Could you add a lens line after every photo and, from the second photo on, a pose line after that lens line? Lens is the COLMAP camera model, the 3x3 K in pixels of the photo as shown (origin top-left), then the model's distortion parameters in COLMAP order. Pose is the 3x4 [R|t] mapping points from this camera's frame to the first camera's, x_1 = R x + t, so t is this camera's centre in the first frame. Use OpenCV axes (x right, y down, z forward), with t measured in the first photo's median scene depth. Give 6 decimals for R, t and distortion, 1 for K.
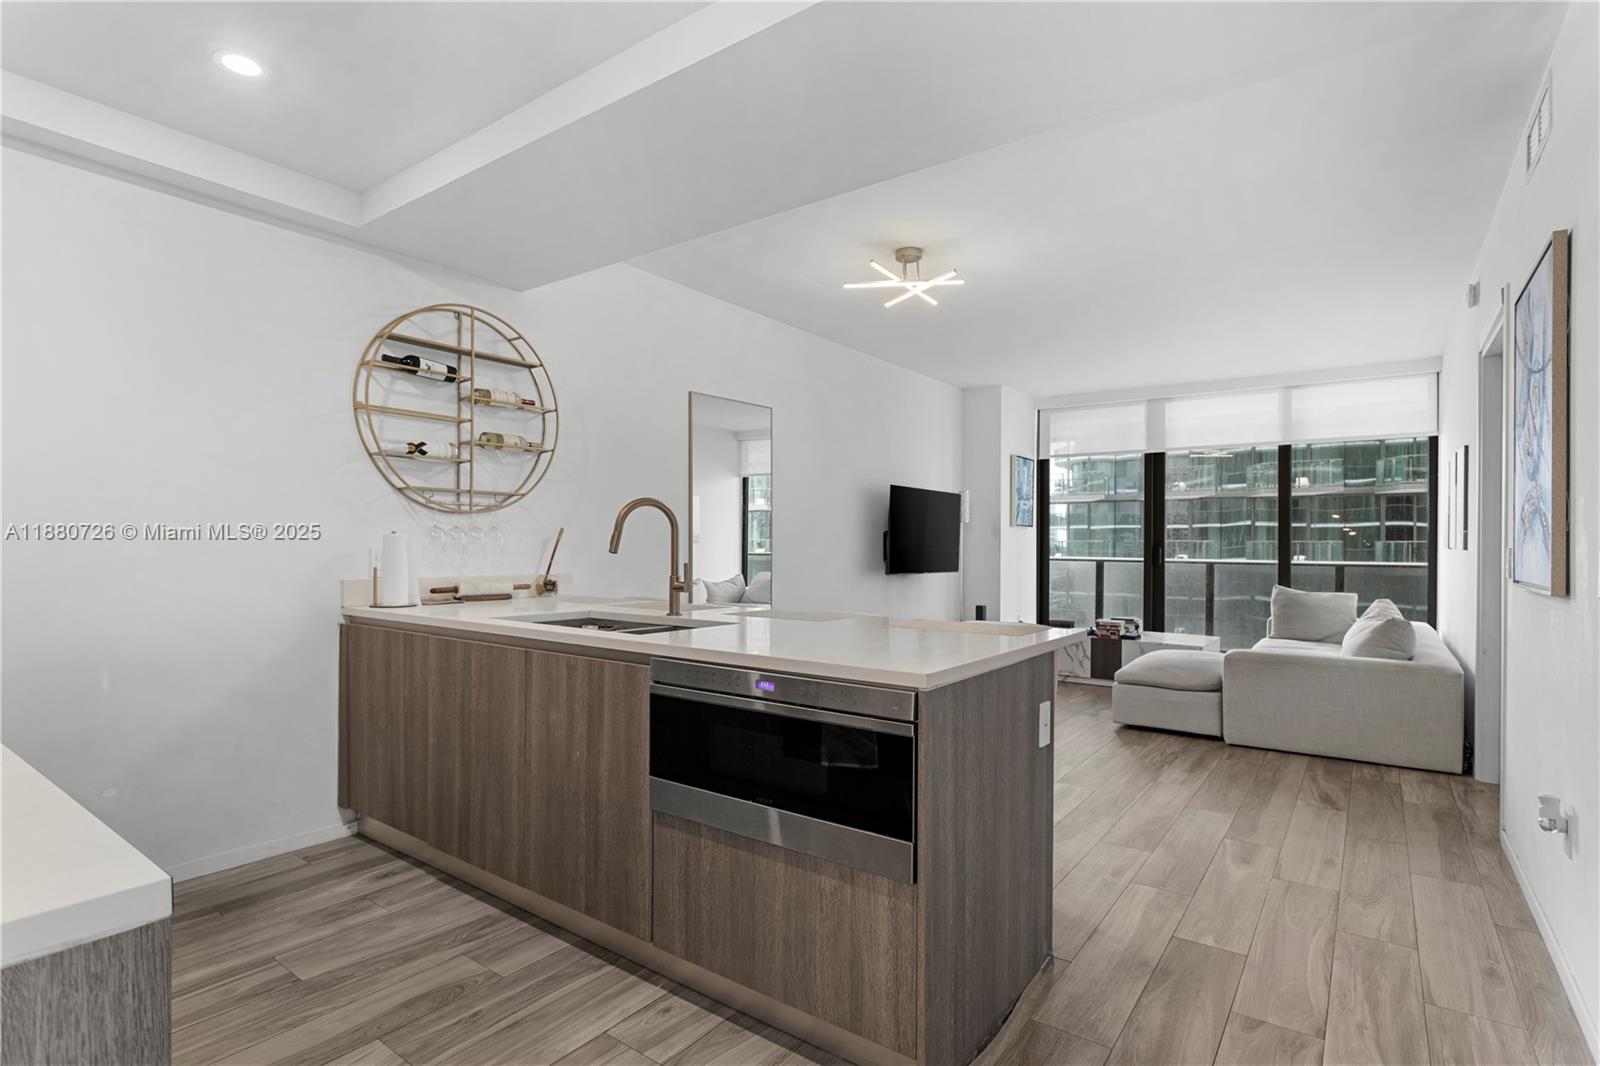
lens RADIAL K [[811.4, 0, 801.2], [0, 811.4, 541.6], [0, 0, 1]] dist [-0.001848, 0.008502]
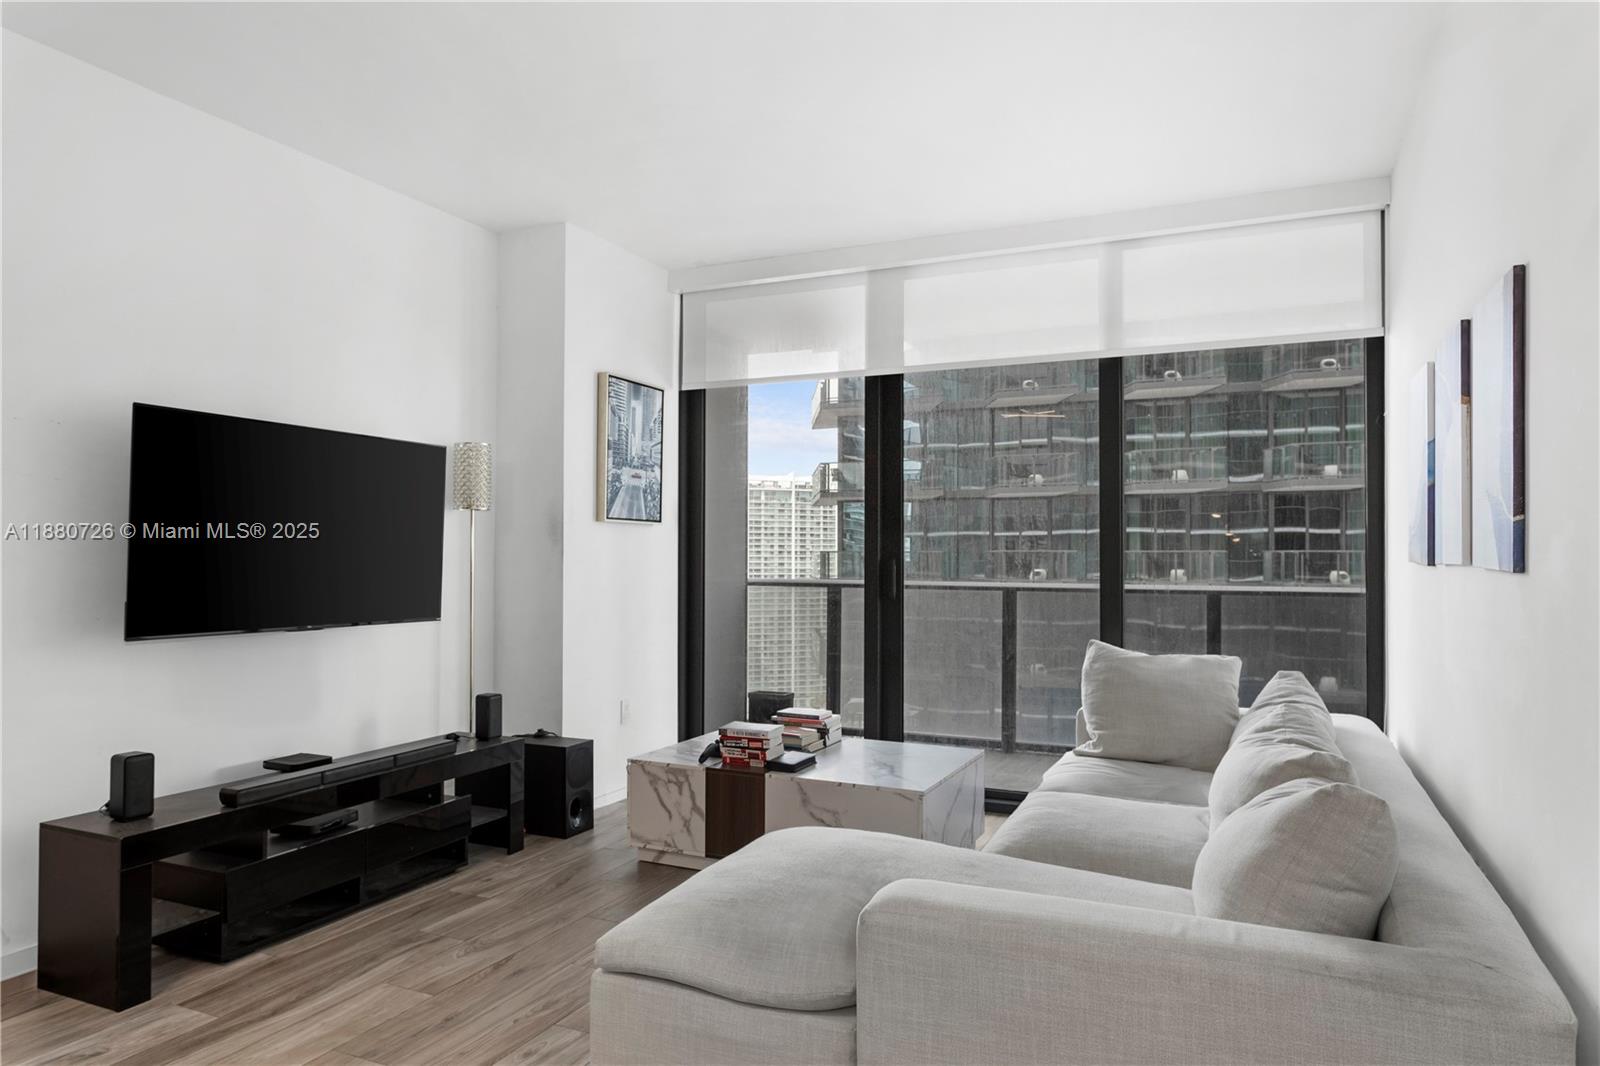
lens RADIAL K [[1029.4, 0, 802.6], [0, 1029.4, 551.6], [0, 0, 1]] dist [0.005913, 0.003097]
pose [[0.980908, -0.002279, 0.194461, 0.285707], [0.002635, 0.999995, -0.001569, 0.001056], [-0.194456, 0.002051, 0.980909, 0.413892]]
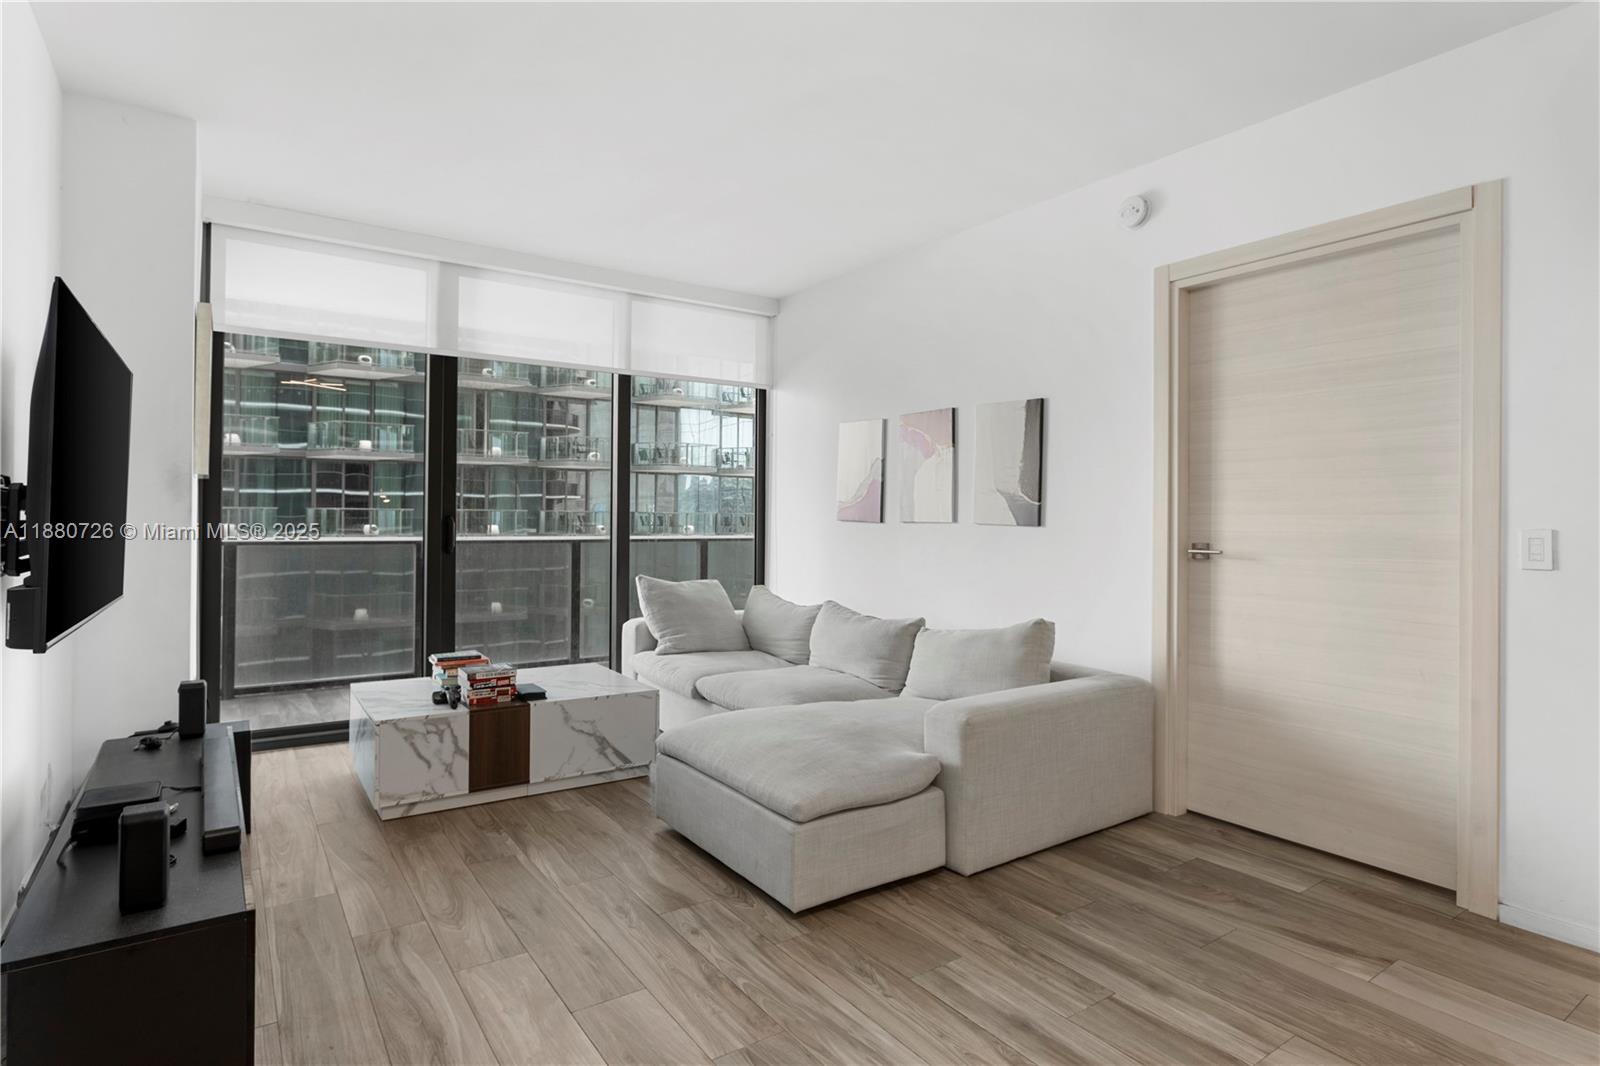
lens RADIAL K [[811.4, 0, 801.2], [0, 811.4, 541.6], [0, 0, 1]] dist [-0.001848, 0.008502]
pose [[0.337956, -0.030136, 0.940679, -0.025566], [-0.008950, 0.999339, 0.035231, -0.000569], [-0.941119, -0.020326, 0.337463, 0.623082]]
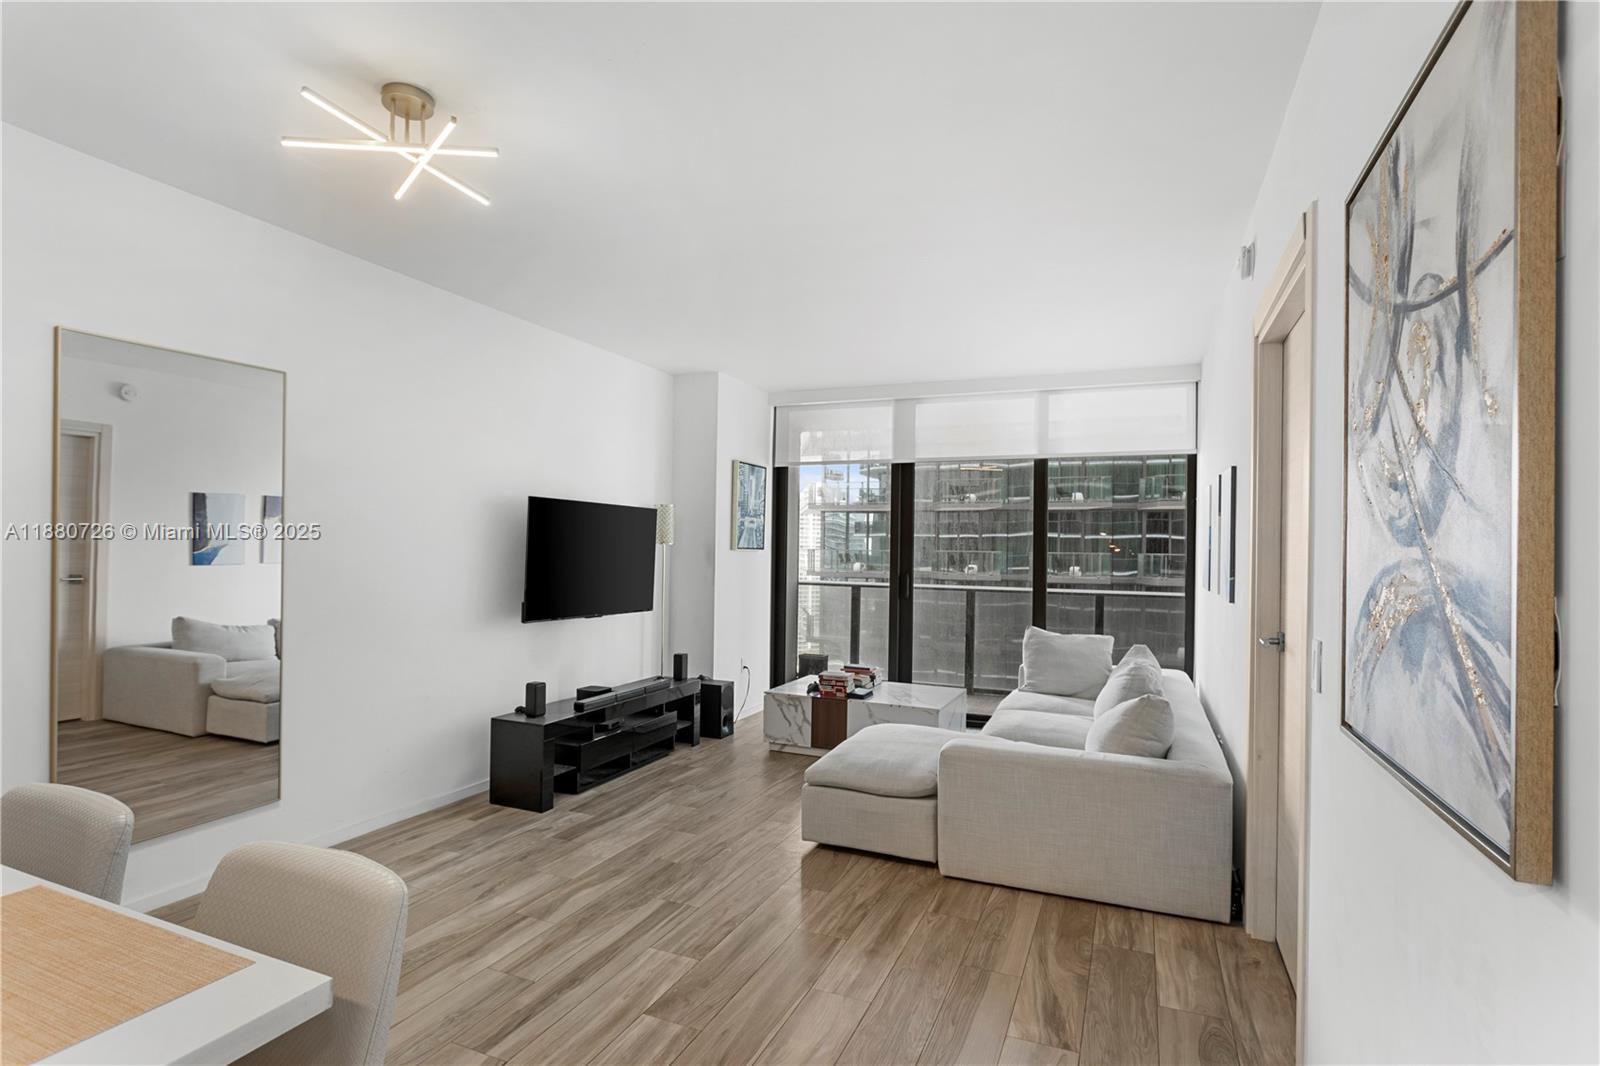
lens RADIAL K [[811.4, 0, 801.2], [0, 811.4, 541.6], [0, 0, 1]] dist [-0.001848, 0.008502]
pose [[0.975749, 0.011159, 0.218610, 0.165791], [-0.010210, 0.999933, -0.005471, -0.025446], [-0.218656, 0.003106, 0.975797, 0.224655]]
